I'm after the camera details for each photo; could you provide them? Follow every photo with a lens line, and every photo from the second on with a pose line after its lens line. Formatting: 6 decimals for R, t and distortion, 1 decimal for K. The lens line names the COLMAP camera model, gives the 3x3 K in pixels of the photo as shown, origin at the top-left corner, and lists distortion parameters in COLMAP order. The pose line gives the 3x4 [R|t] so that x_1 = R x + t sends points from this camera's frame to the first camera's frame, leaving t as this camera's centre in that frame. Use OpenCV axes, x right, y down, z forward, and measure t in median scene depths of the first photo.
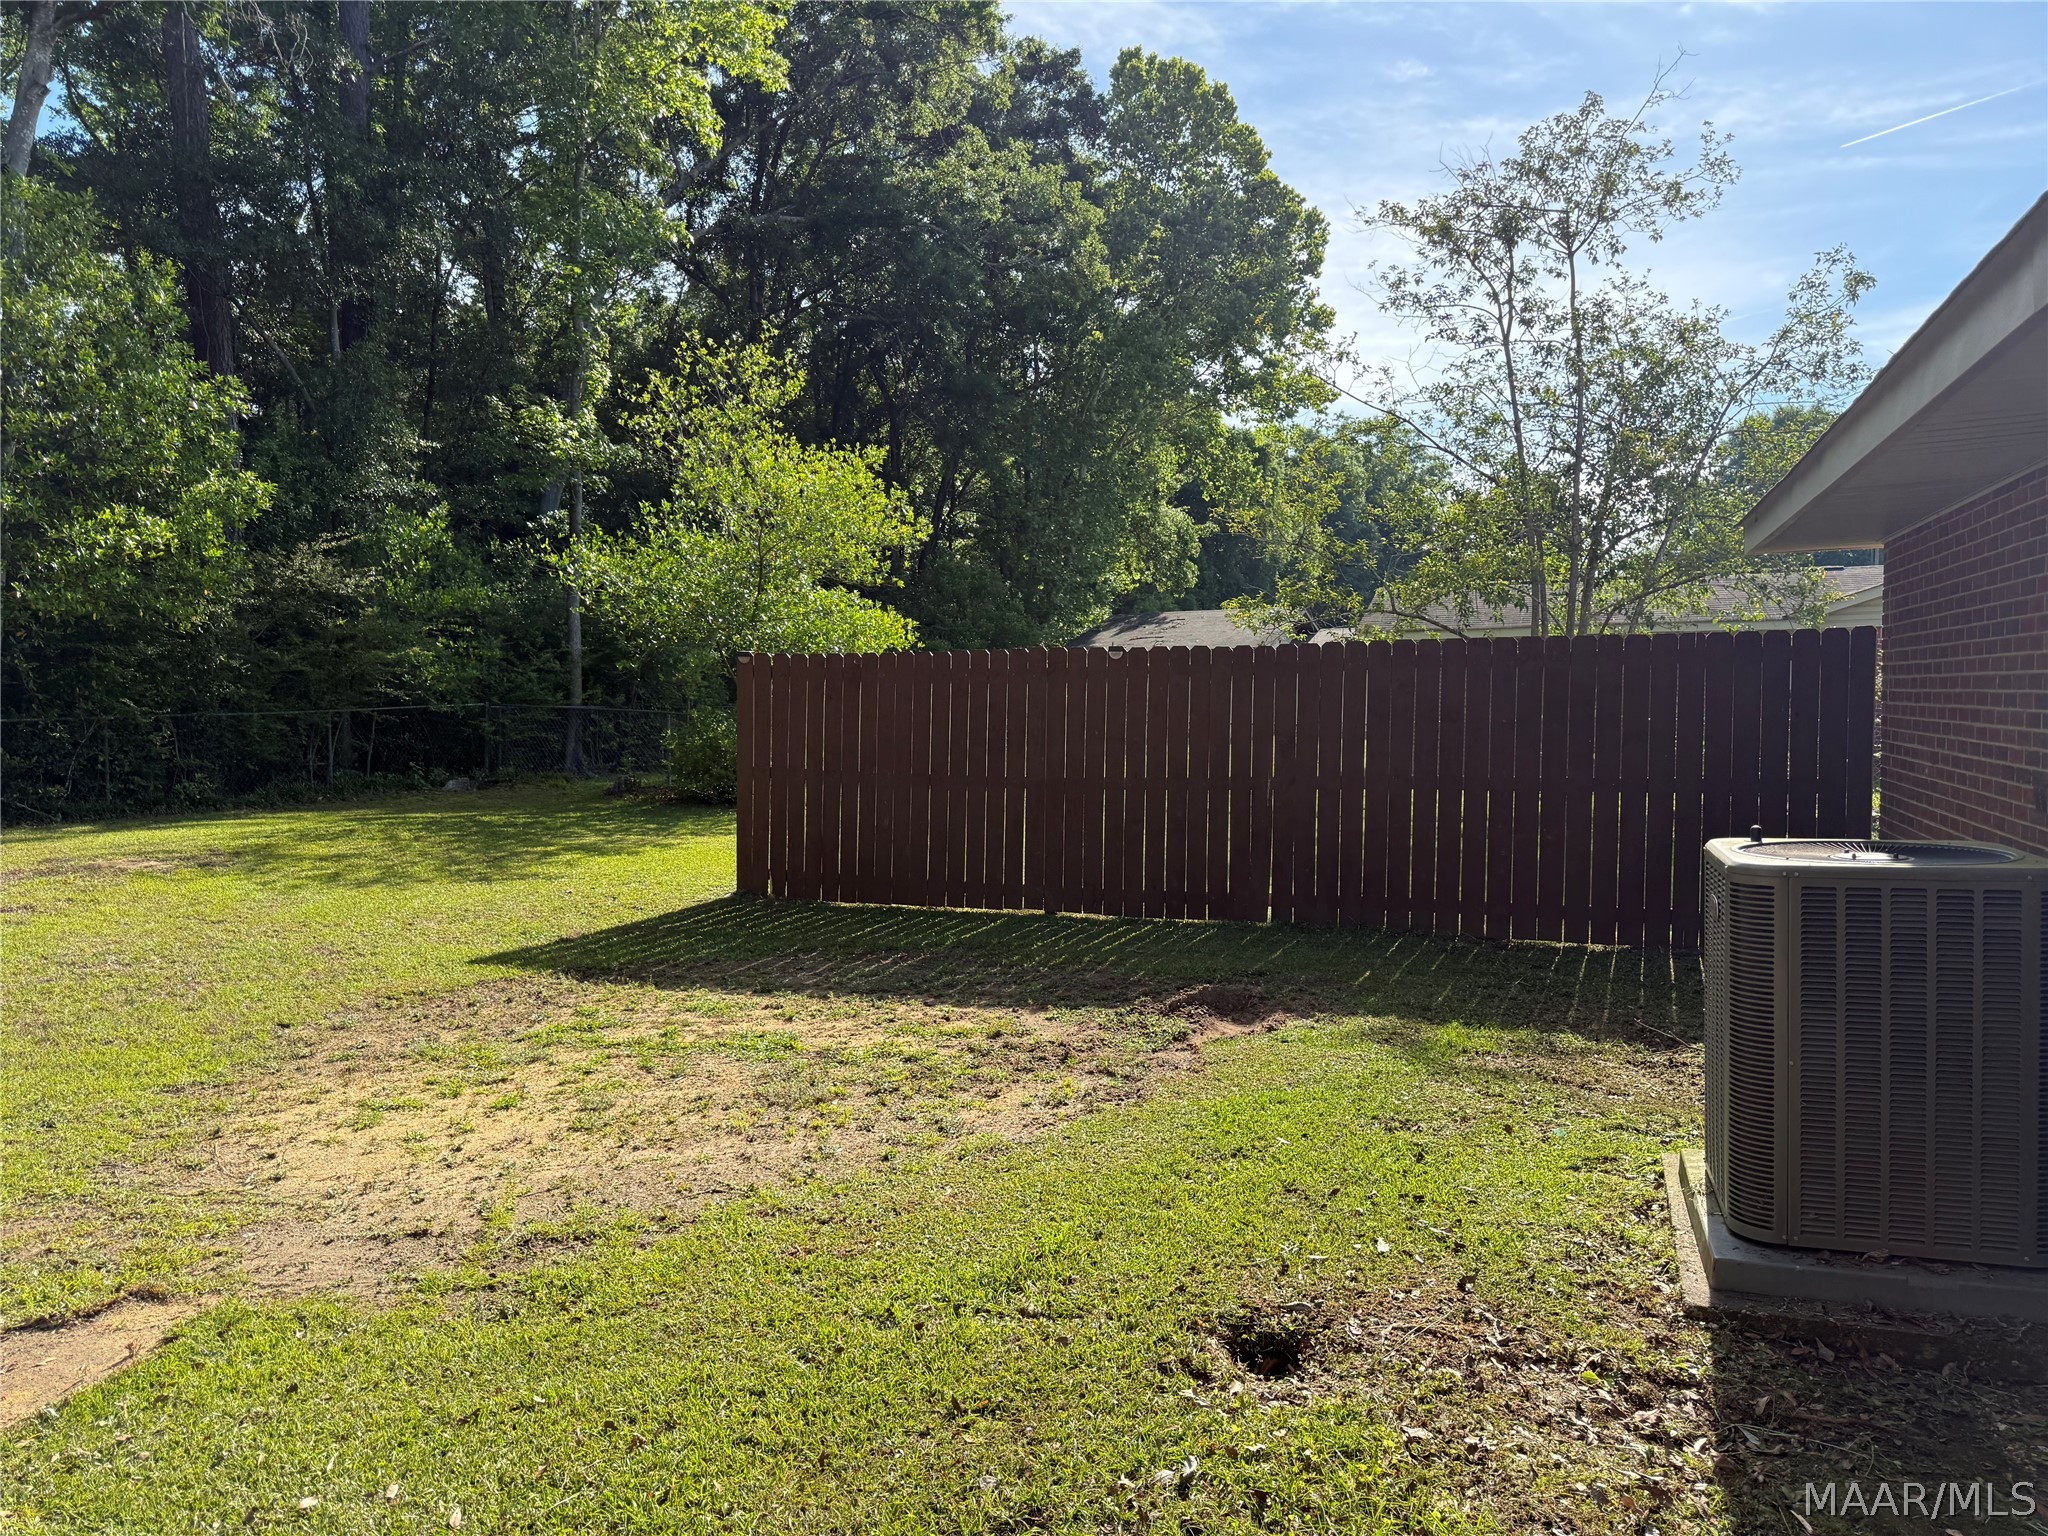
lens RADIAL K [[1438.8, 0, 1024.3], [0, 1438.8, 770.8], [0, 0, 1]] dist [0.091724, -0.125029]
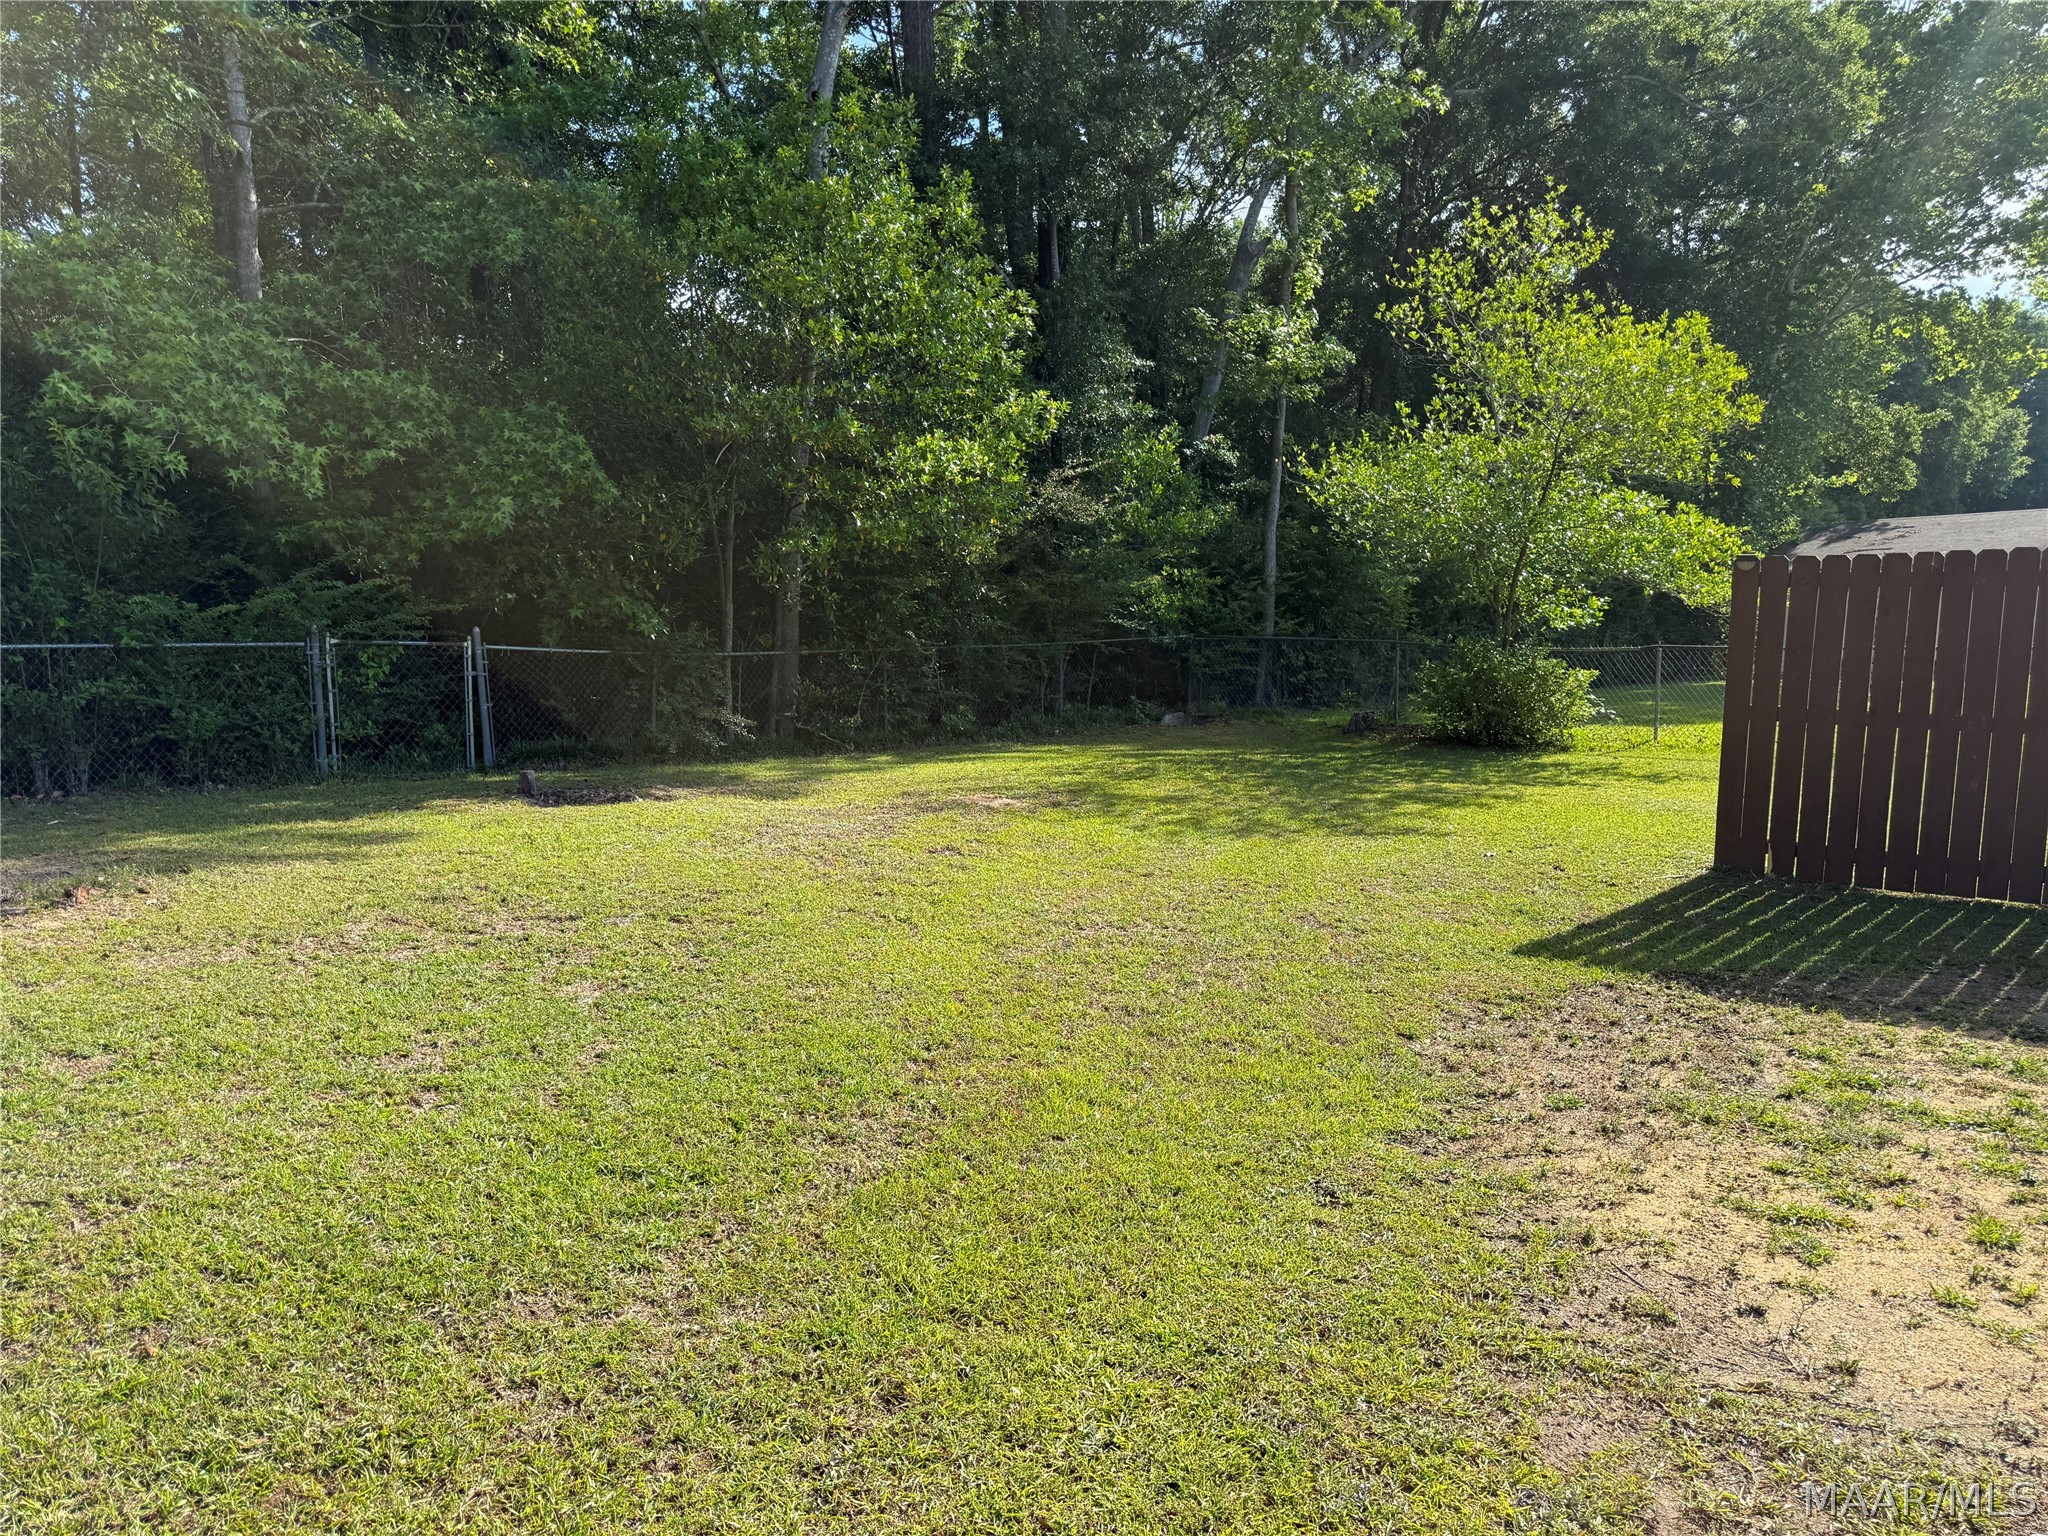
lens RADIAL K [[1455.5, 0, 1024.8], [0, 1455.5, 774.4], [0, 0, 1]] dist [0.042790, -0.056853]
pose [[0.934024, 0.027278, -0.356168, -0.160603], [-0.010509, 0.998747, 0.048935, -0.000371], [0.357056, -0.041963, 0.933140, 0.077966]]
